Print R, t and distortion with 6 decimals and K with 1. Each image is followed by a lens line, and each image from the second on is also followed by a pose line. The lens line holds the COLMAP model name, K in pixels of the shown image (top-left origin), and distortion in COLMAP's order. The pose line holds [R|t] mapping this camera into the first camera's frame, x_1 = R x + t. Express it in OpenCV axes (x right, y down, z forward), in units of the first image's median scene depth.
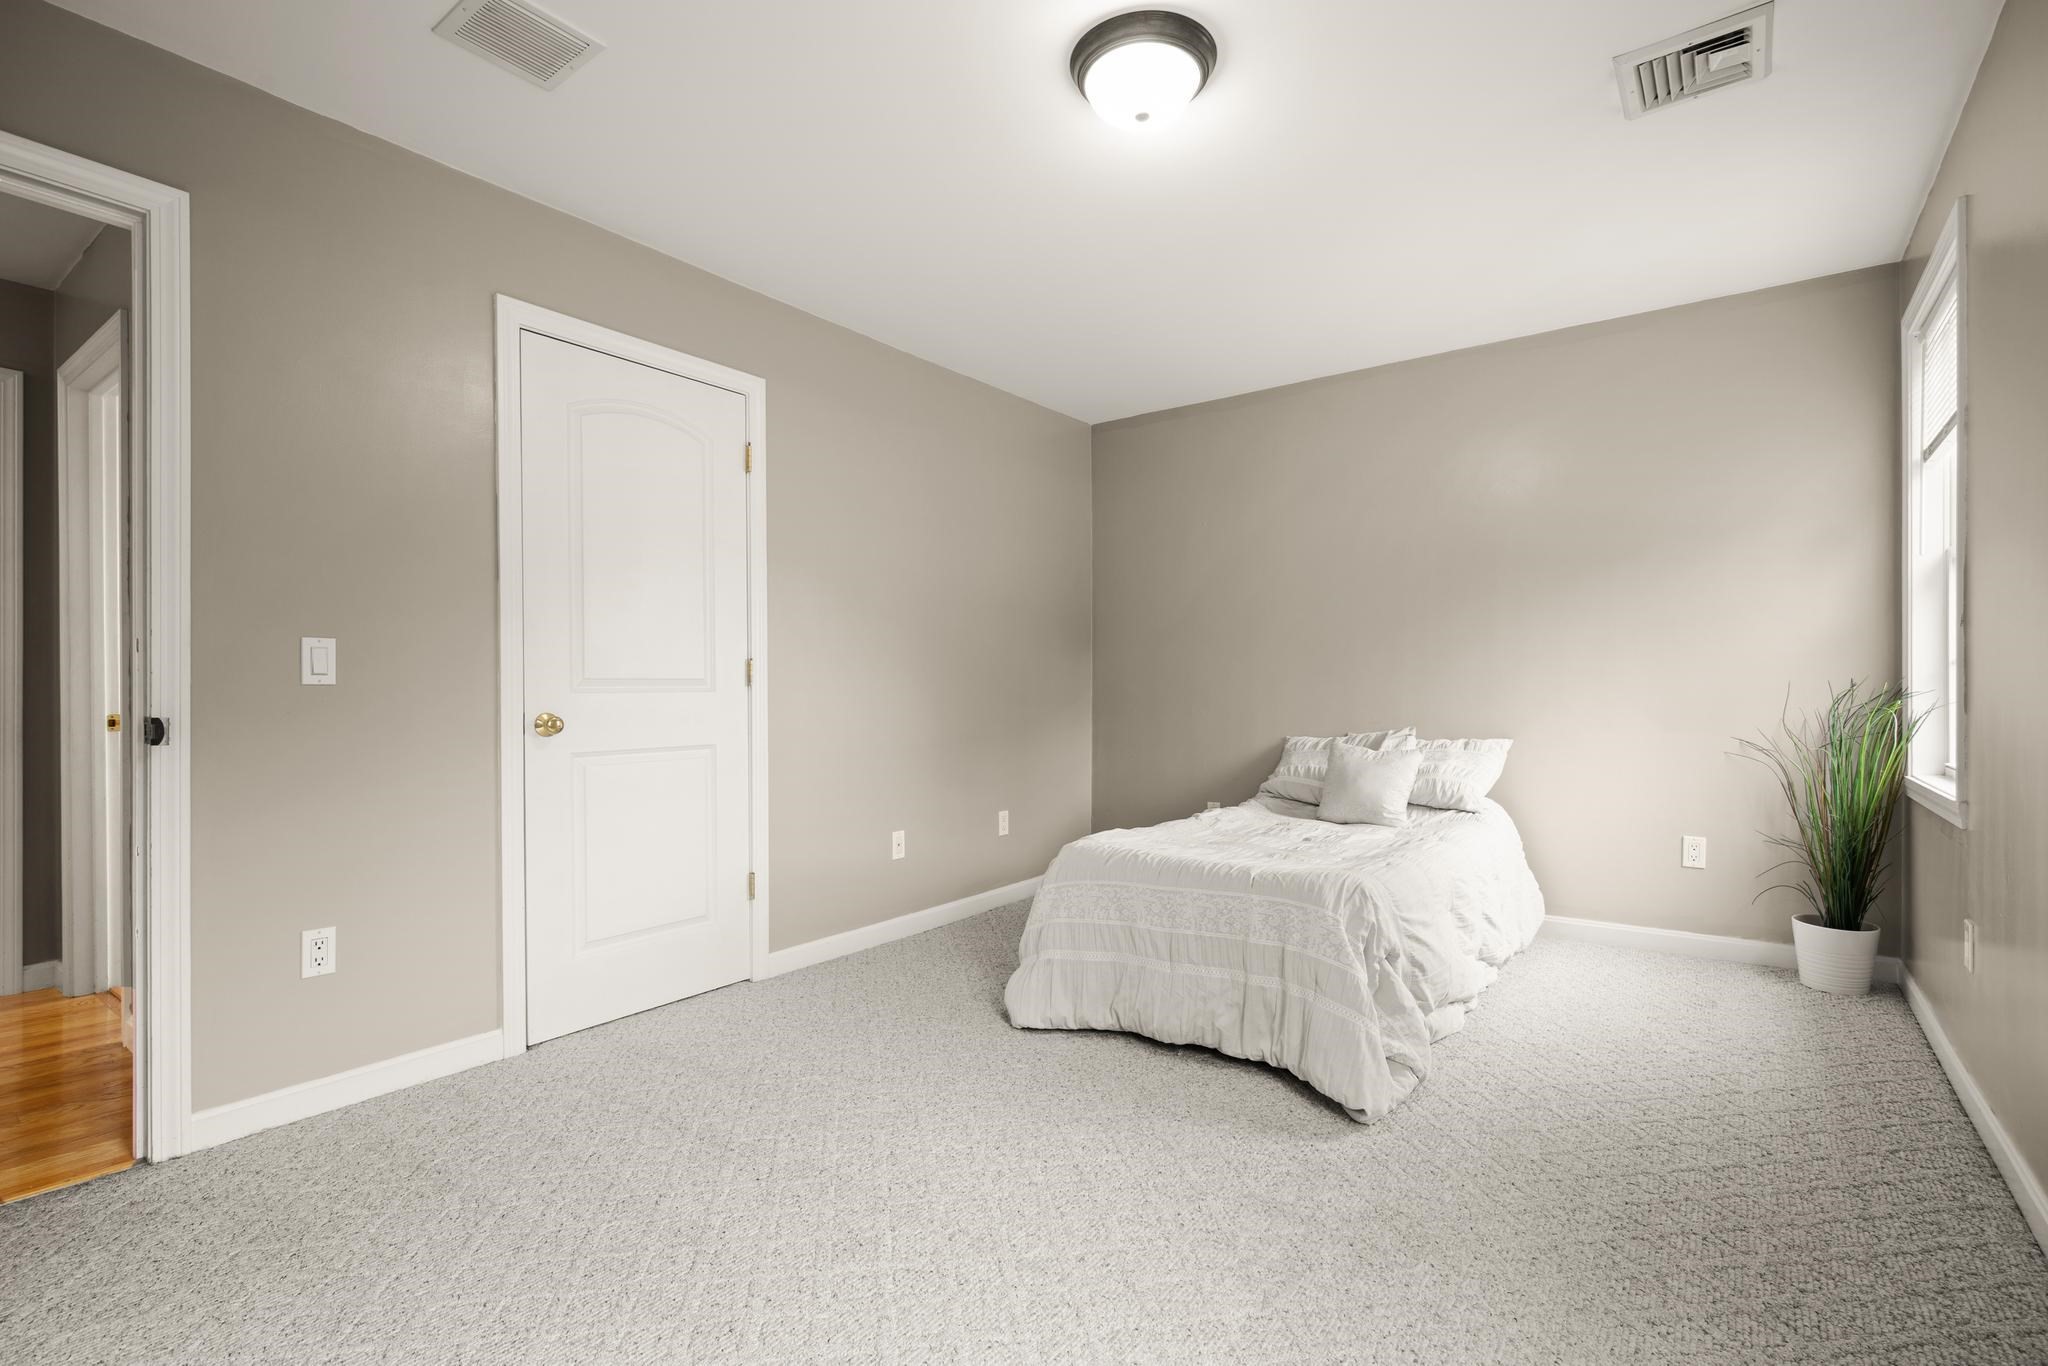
lens RADIAL K [[945.5, 0, 1044.0], [0, 945.5, 698.1], [0, 0, 1]] dist [0.003867, -0.000474]
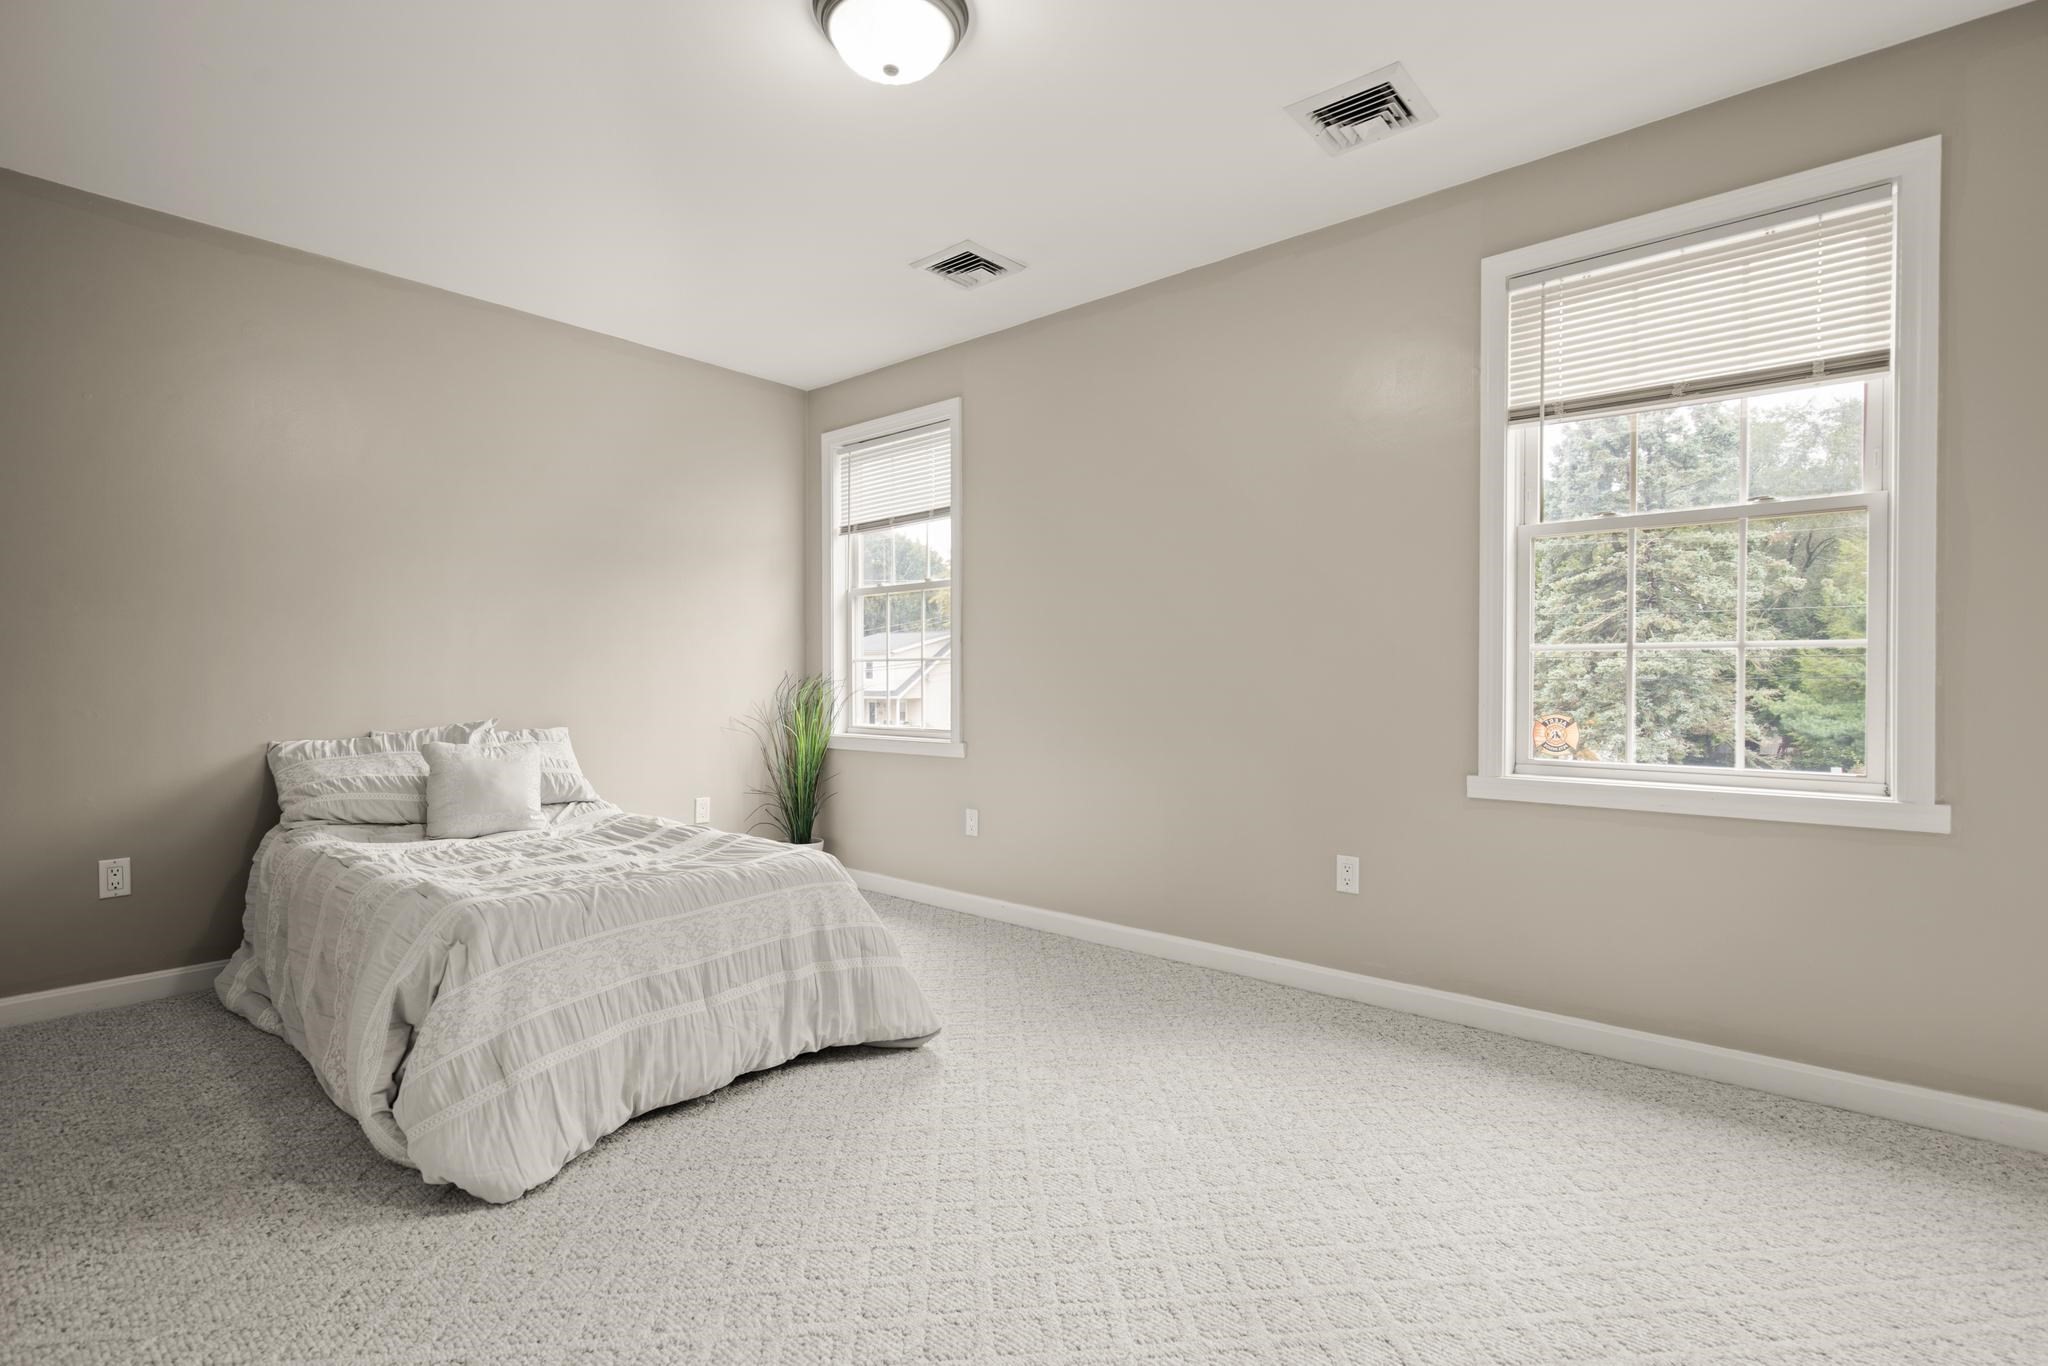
lens RADIAL K [[945.5, 0, 1044.0], [0, 945.5, 698.1], [0, 0, 1]] dist [0.003867, -0.000474]
pose [[0.076676, -0.014933, 0.996944, -0.687275], [0.006140, 0.999876, 0.014505, 0.001799], [-0.997037, 0.005009, 0.076758, 0.639477]]
